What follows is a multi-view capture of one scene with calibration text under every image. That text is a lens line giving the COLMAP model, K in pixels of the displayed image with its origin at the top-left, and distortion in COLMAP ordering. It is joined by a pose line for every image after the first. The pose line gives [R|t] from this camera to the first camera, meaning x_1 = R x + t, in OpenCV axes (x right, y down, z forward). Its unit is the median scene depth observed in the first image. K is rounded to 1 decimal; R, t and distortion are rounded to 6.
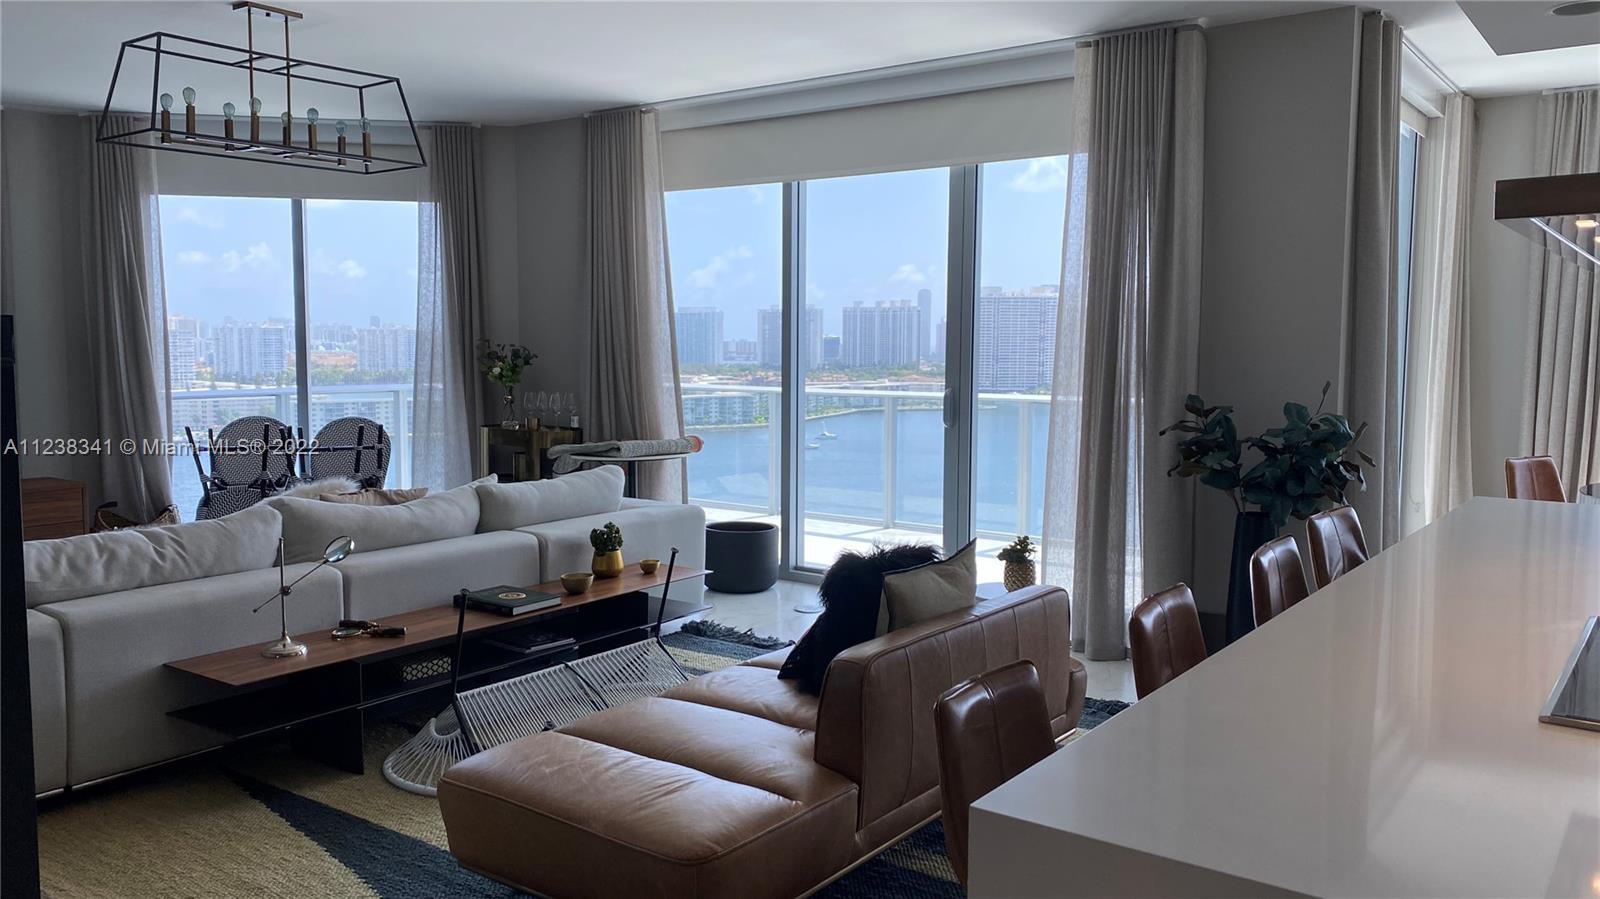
lens RADIAL K [[1199.7, 0, 785.5], [0, 1199.7, 443.9], [0, 0, 1]] dist [0.038754, -0.064260]
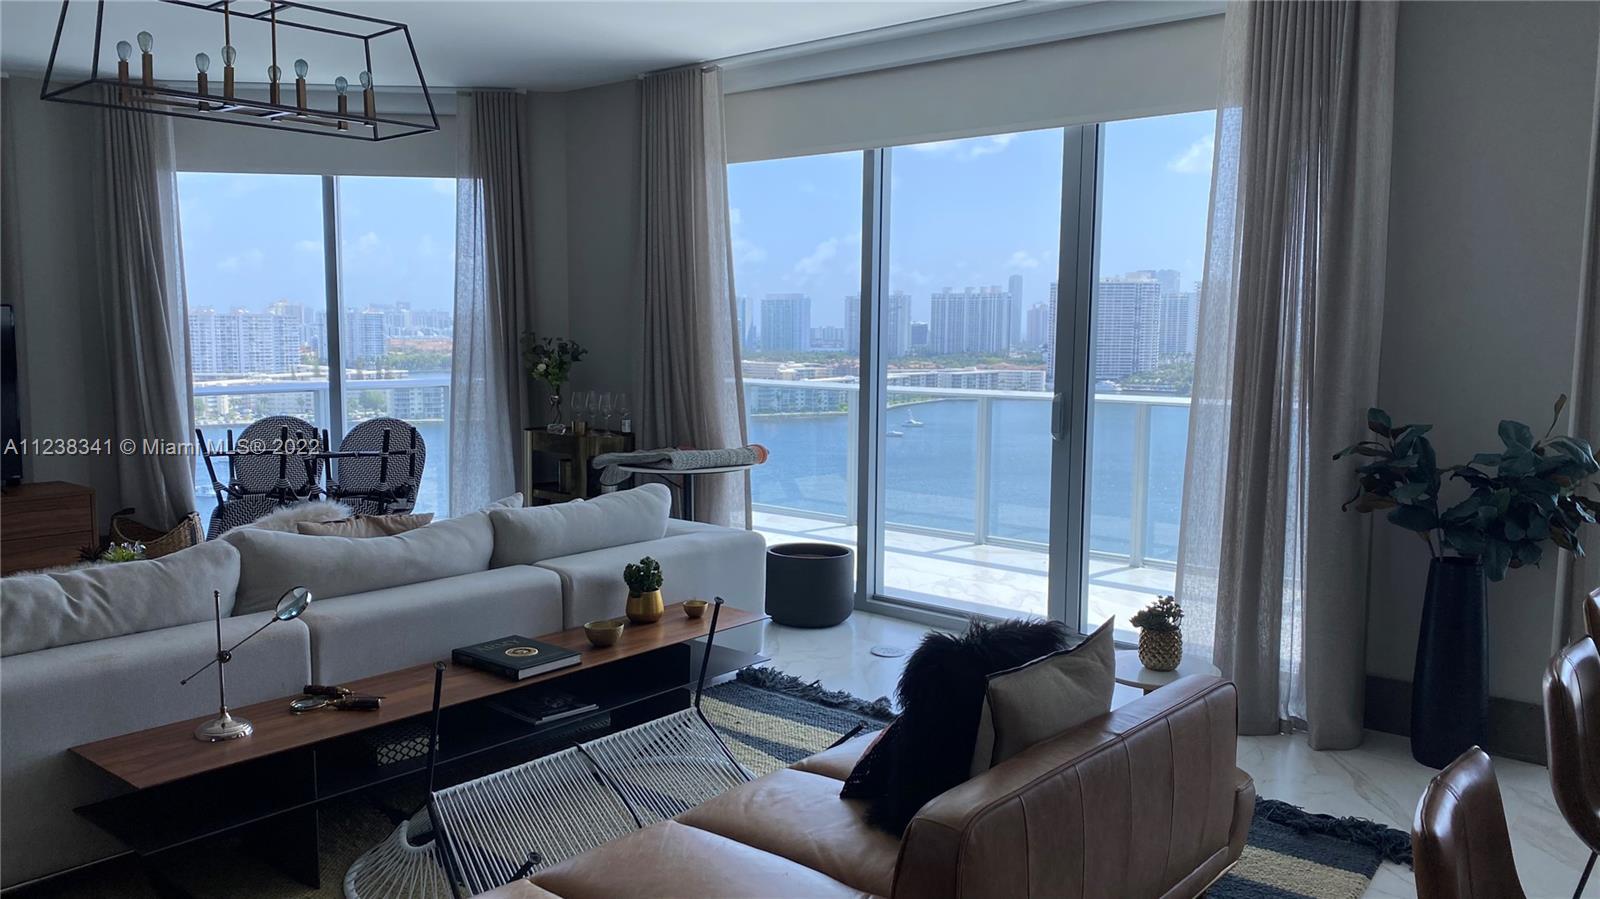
lens RADIAL K [[1199.7, 0, 788.9], [0, 1199.7, 457.6], [0, 0, 1]] dist [0.038754, -0.064260]
pose [[0.997570, 0.010134, -0.068927, 0.007255], [-0.008587, 0.999705, 0.022698, -0.021827], [0.069137, -0.022051, 0.997363, 0.169728]]
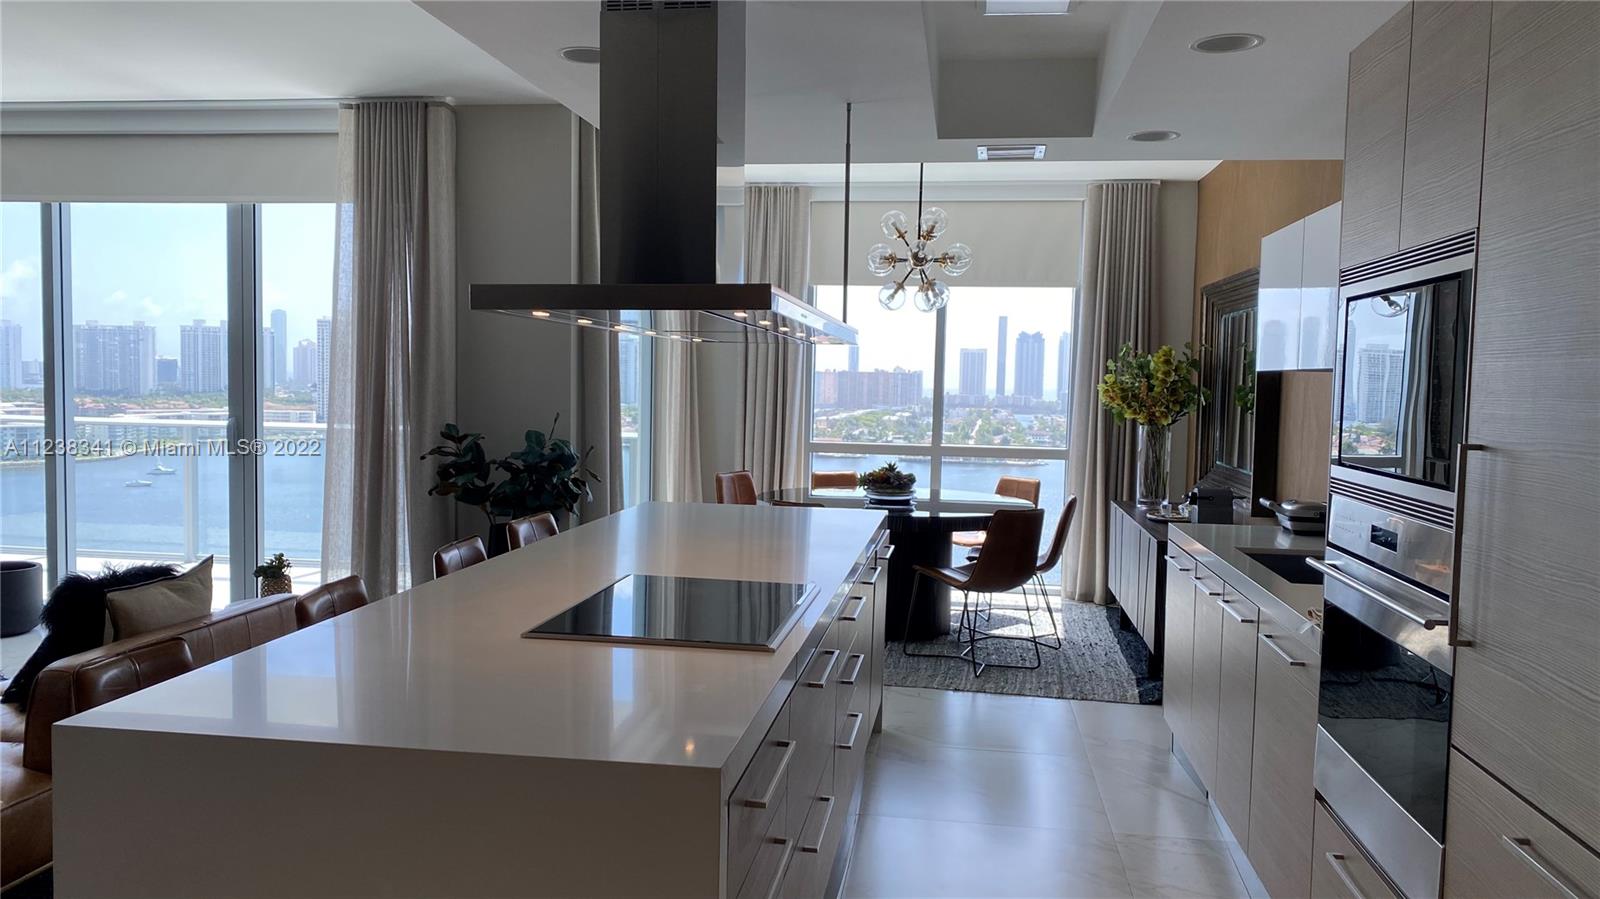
lens RADIAL K [[1199.7, 0, 779.7], [0, 1199.7, 458.9], [0, 0, 1]] dist [0.038754, -0.064260]
pose [[0.874686, -0.017208, 0.484384, 0.052959], [0.022597, 0.999731, -0.005290, 0.005538], [-0.484162, 0.015573, 0.874840, -0.145319]]
